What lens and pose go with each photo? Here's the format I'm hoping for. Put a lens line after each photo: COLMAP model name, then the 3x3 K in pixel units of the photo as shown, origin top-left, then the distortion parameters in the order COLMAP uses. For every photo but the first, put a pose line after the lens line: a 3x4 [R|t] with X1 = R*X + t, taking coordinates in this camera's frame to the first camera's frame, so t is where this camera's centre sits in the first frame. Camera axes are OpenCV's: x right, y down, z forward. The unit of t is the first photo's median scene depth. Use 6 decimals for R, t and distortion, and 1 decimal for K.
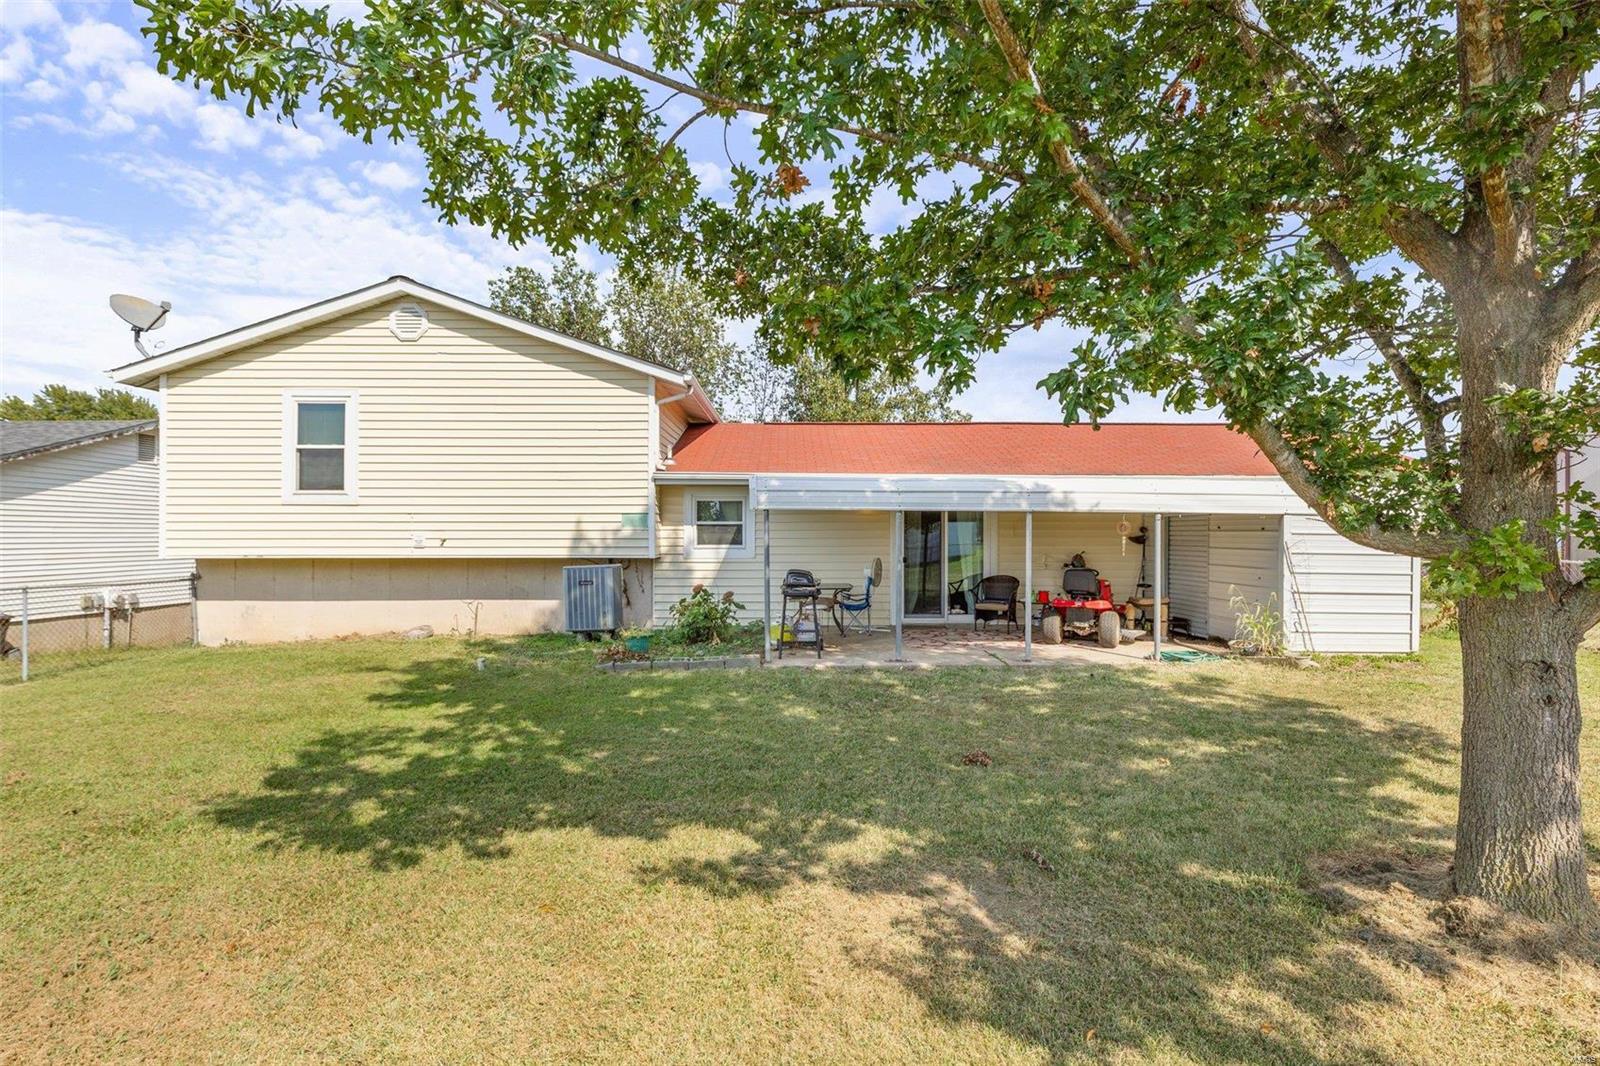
lens RADIAL K [[773.7, 0, 800.0], [0, 773.7, 533.0], [0, 0, 1]] dist [-0.003283, 0.000414]
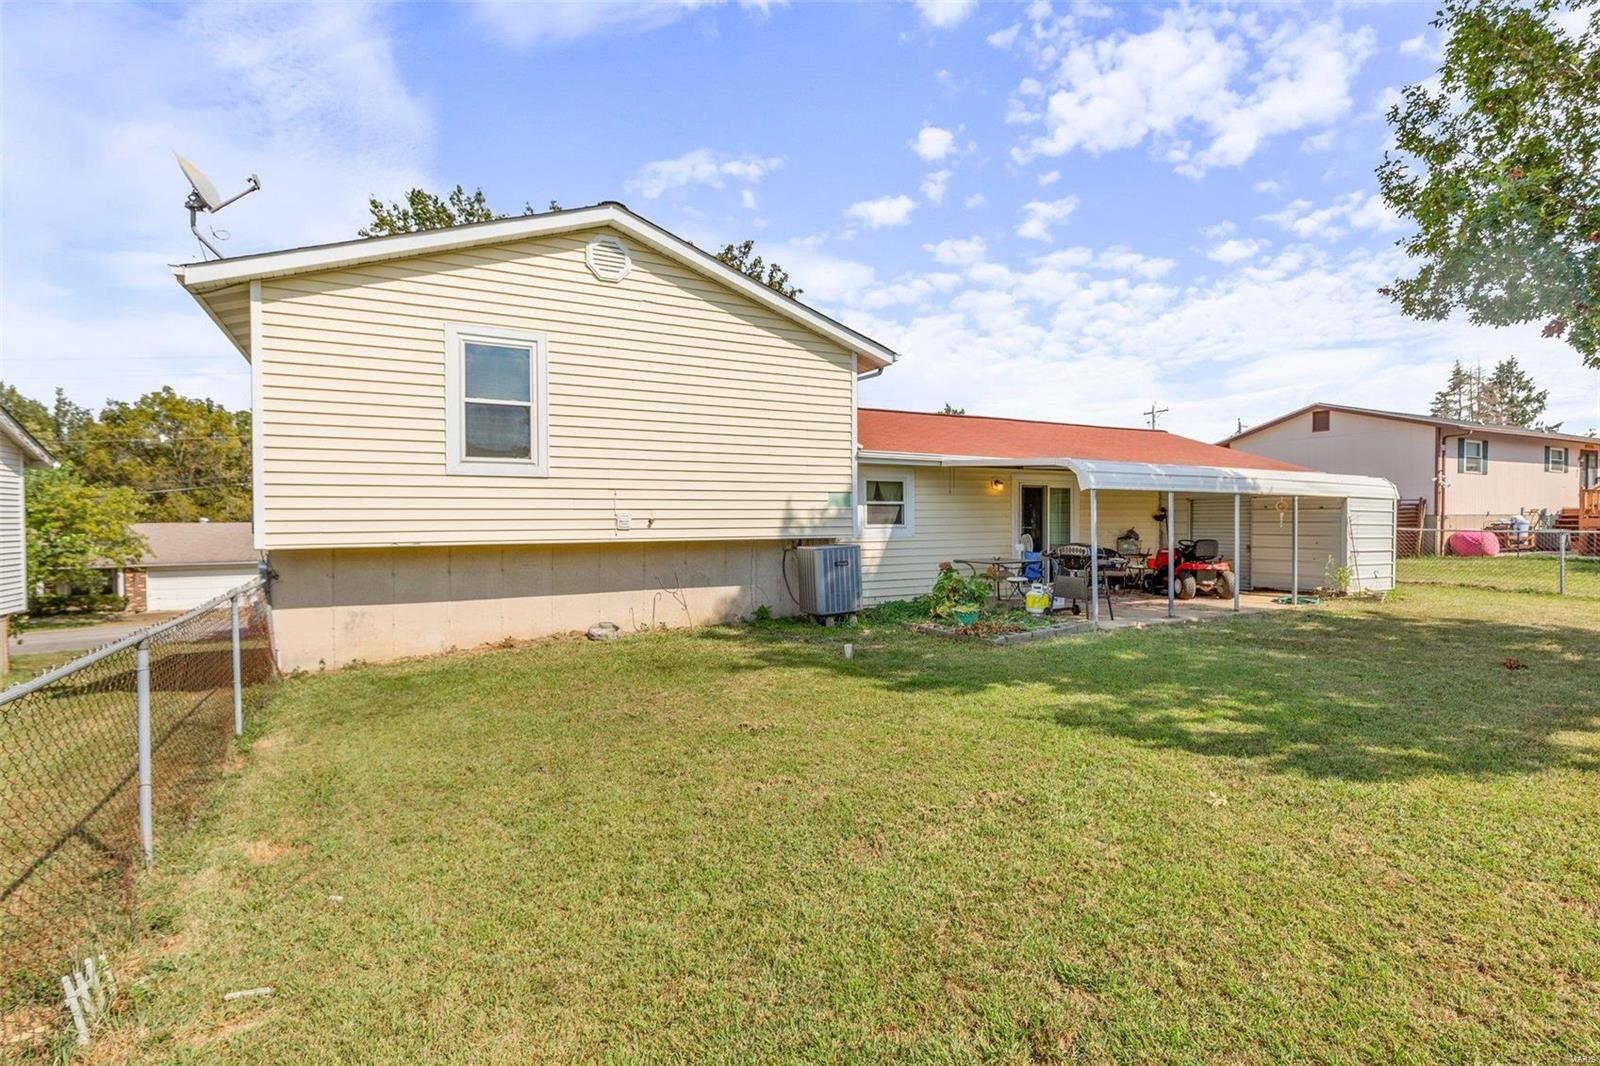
lens RADIAL K [[772.1, 0, 800.0], [0, 772.1, 533.0], [0, 0, 1]] dist [0.000383, 0.000246]
pose [[0.882699, -0.013029, 0.469757, -0.718492], [0.004582, 0.999807, 0.019121, 0.007241], [-0.469916, -0.014725, 0.882589, 0.165593]]
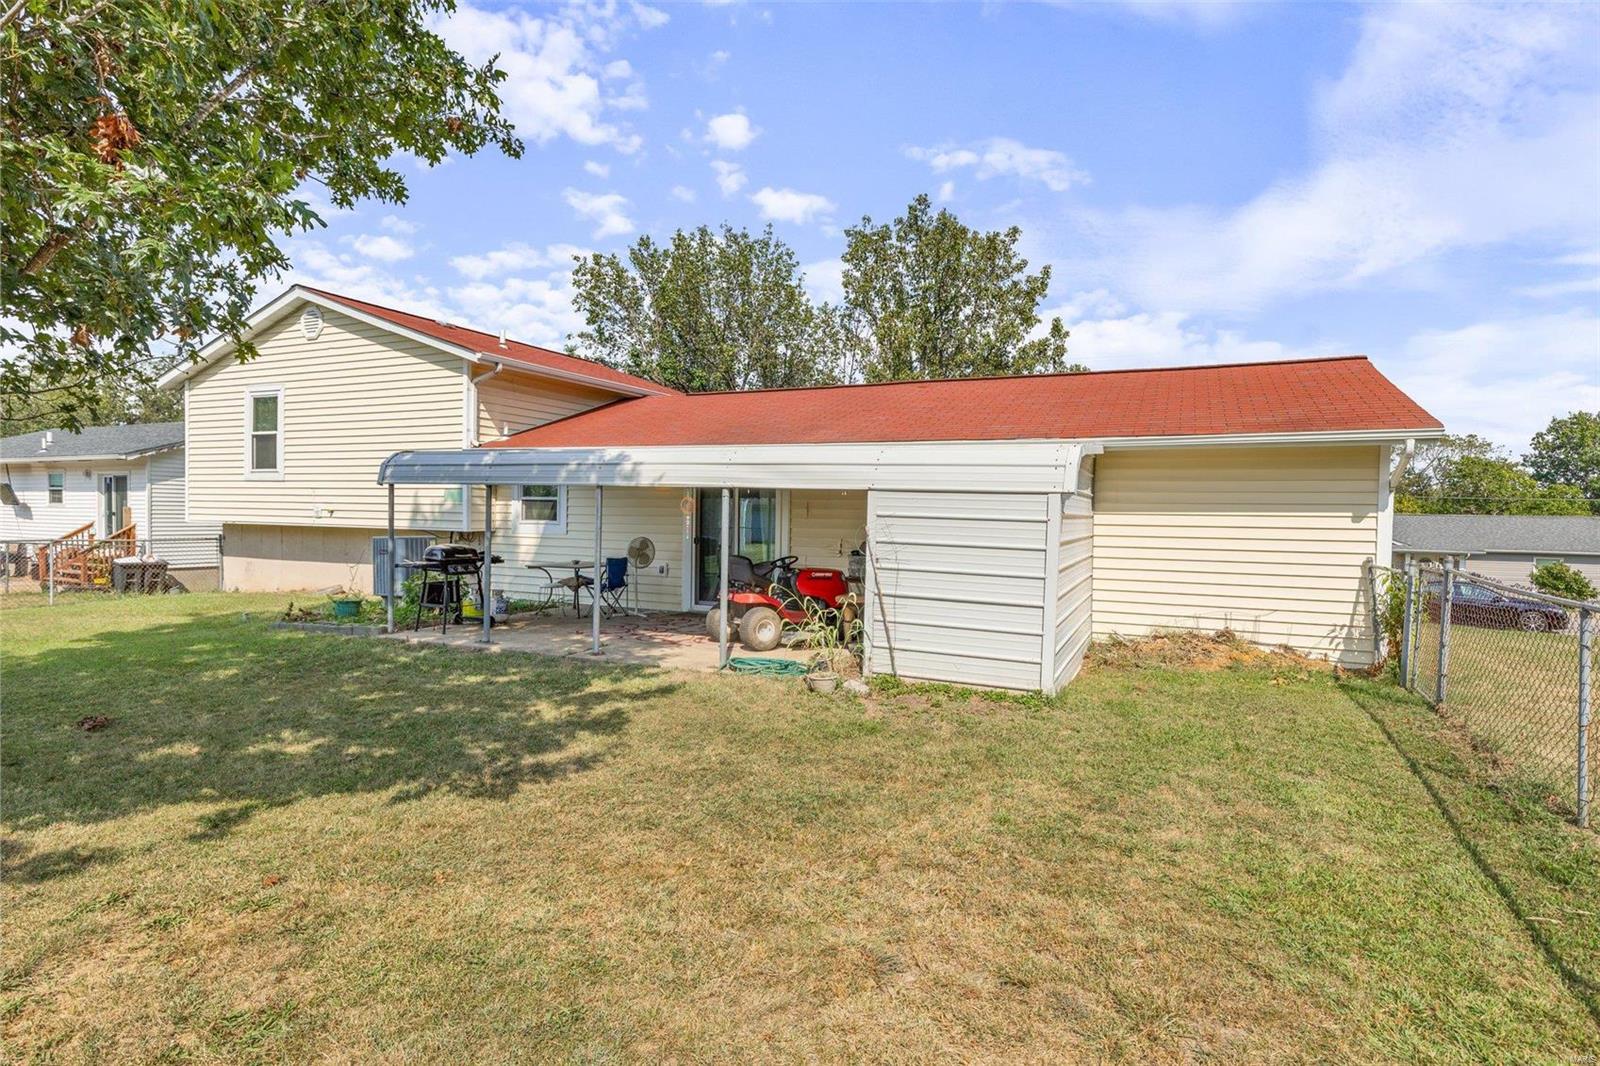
lens RADIAL K [[827.2, 0, 800.0], [0, 827.2, 533.0], [0, 0, 1]] dist [-0.000778, -0.000398]
pose [[0.902437, 0.025566, -0.430062, 0.699338], [-0.015694, 0.999526, 0.026489, -0.002077], [0.430535, -0.017155, 0.902411, 0.188074]]
